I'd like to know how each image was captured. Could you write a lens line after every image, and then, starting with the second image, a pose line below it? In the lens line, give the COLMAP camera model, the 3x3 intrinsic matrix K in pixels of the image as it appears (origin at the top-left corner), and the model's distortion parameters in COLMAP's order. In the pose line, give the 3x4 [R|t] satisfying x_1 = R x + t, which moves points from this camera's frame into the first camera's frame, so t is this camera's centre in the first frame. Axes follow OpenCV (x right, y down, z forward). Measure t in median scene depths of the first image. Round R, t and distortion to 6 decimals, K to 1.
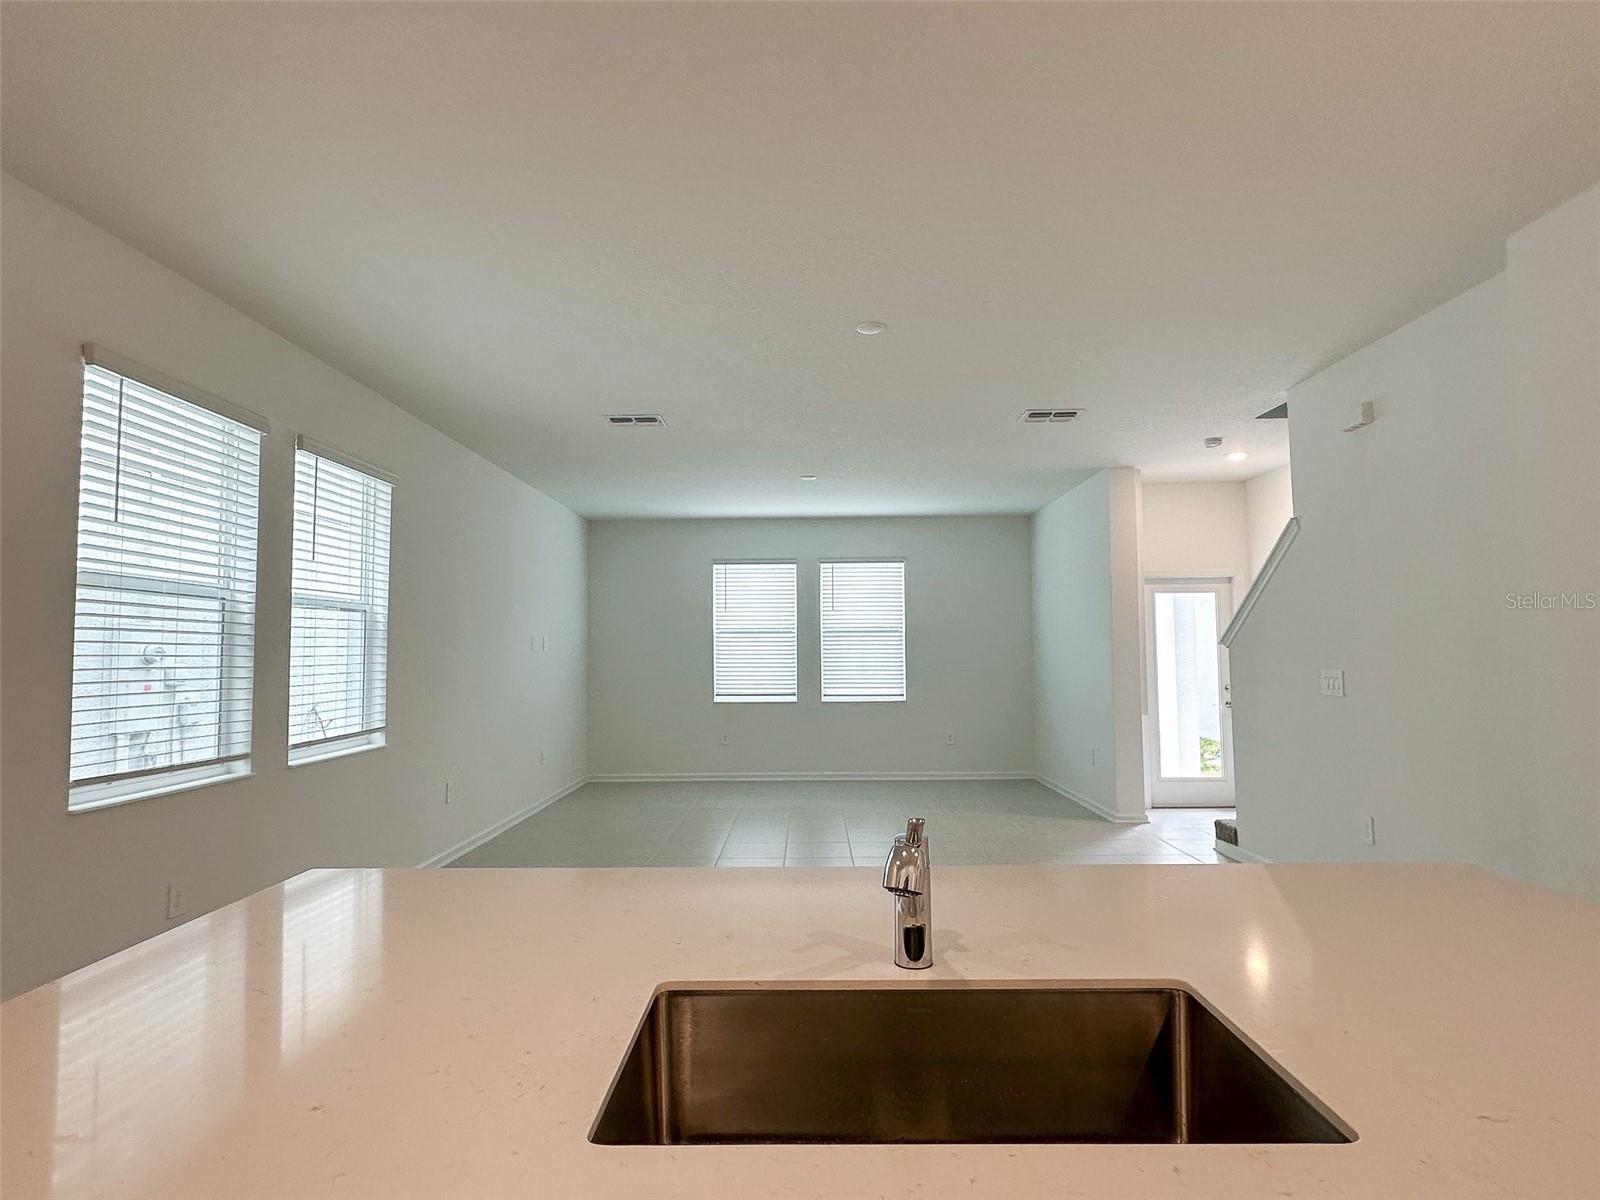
lens RADIAL K [[851.3, 0, 797.3], [0, 851.3, 594.4], [0, 0, 1]] dist [0.001781, 0.000416]
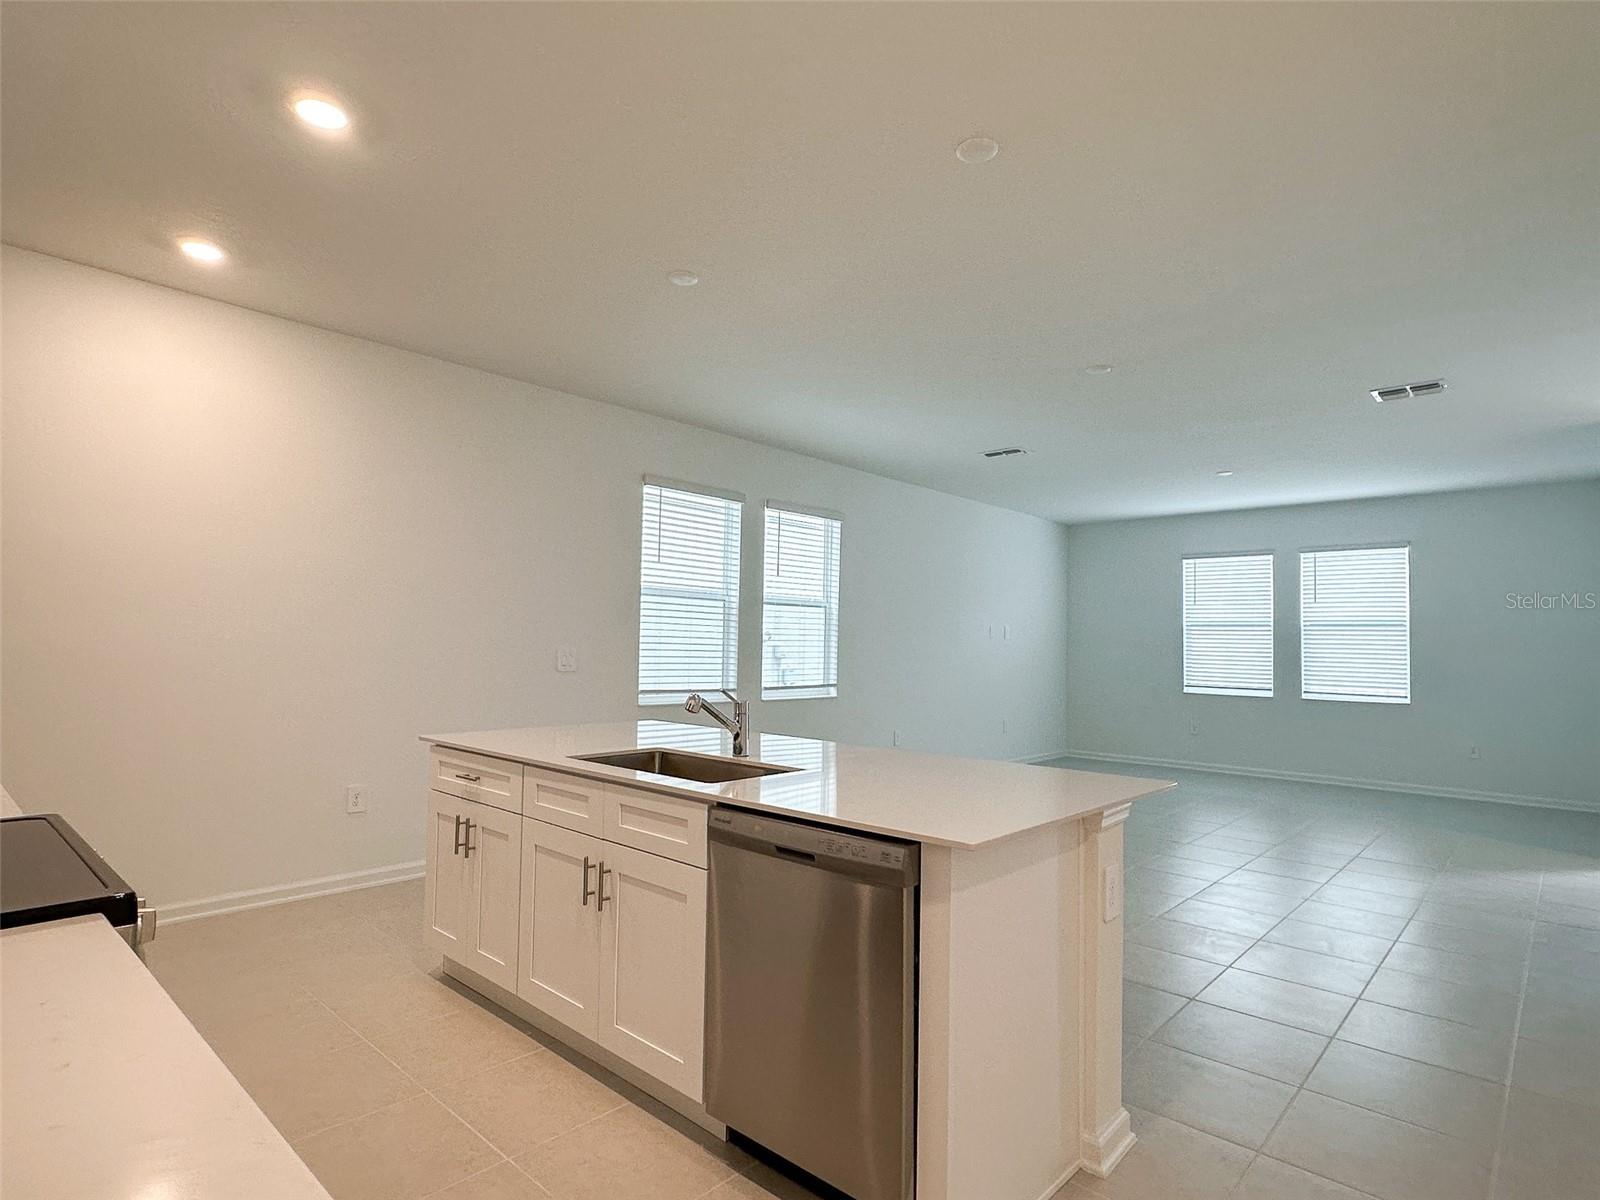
lens RADIAL K [[851.3, 0, 795.9], [0, 851.3, 603.2], [0, 0, 1]] dist [0.001781, 0.000416]
pose [[0.743542, -0.010063, -0.668614, 0.274506], [0.020353, 0.999764, 0.007587, 0.000490], [0.668380, -0.019249, 0.743571, -0.092235]]
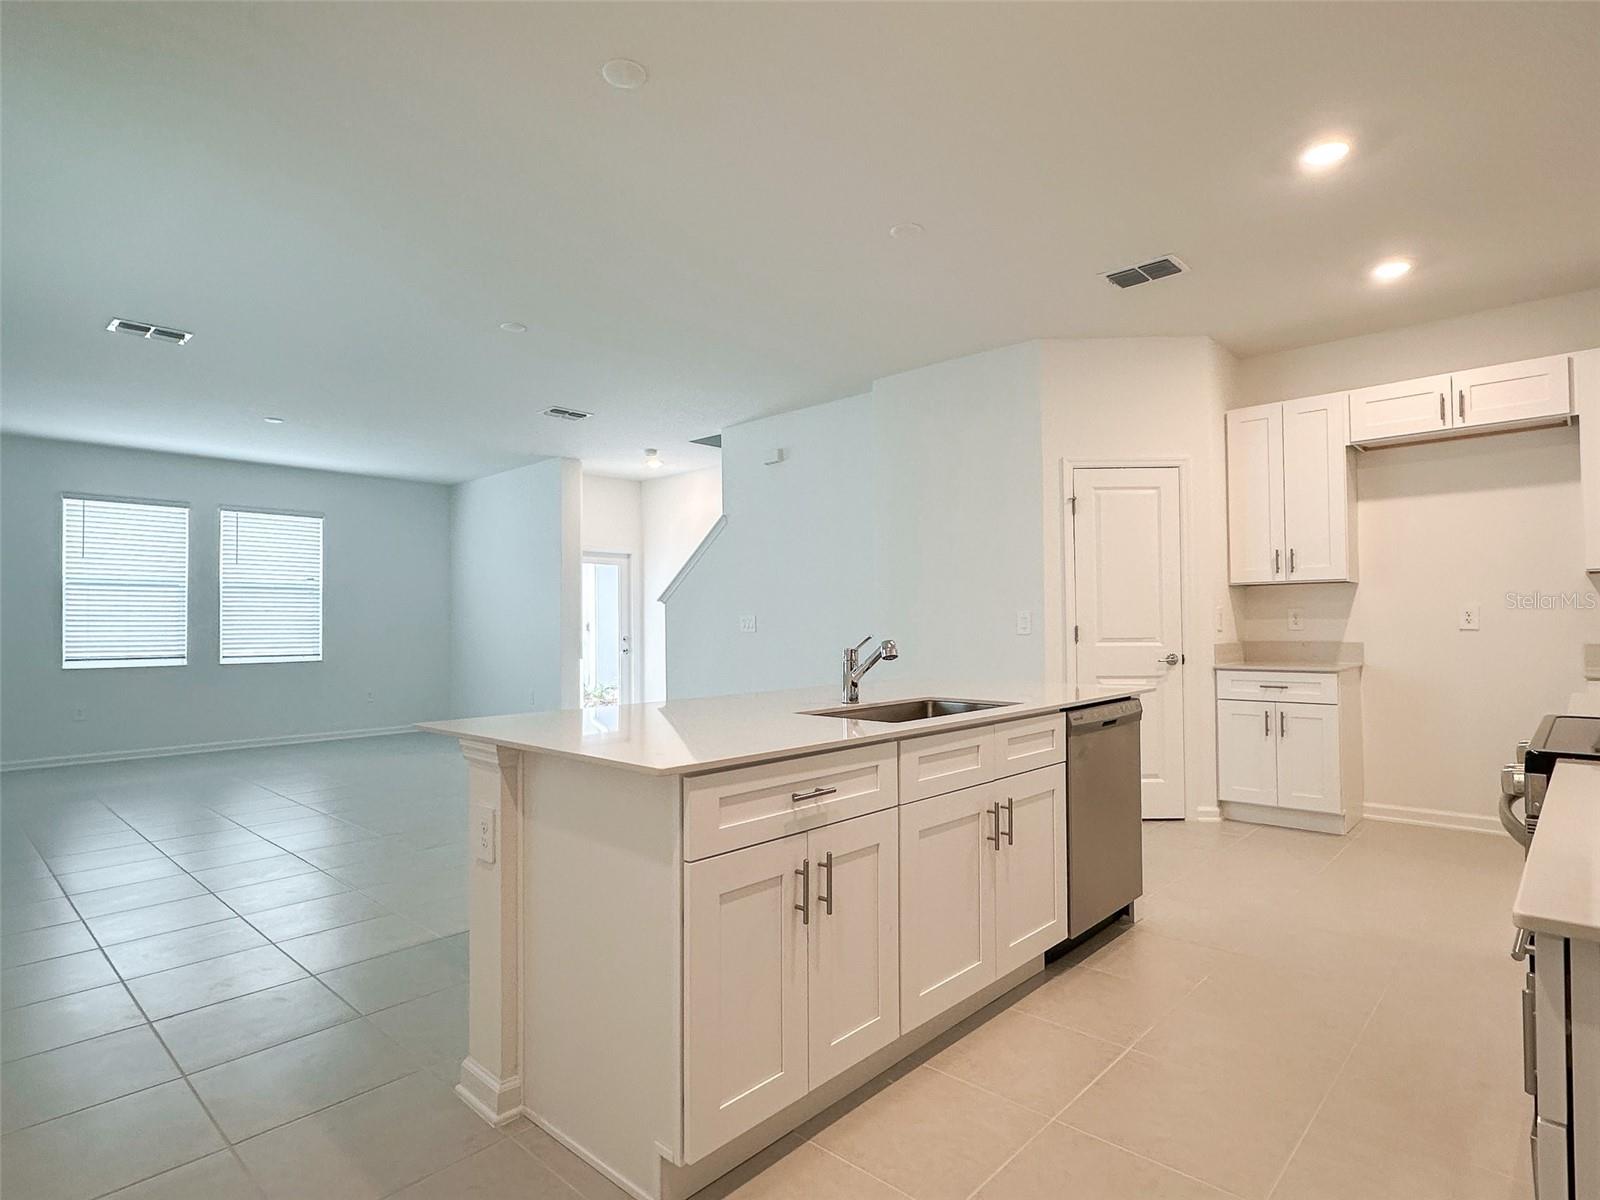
lens RADIAL K [[851.3, 0, 796.4], [0, 851.3, 611.5], [0, 0, 1]] dist [0.001781, 0.000416]
pose [[0.672539, 0.013625, 0.739936, -0.257172], [-0.047530, 0.998562, 0.024814, 0.020932], [-0.738534, -0.051857, 0.672219, -0.063399]]
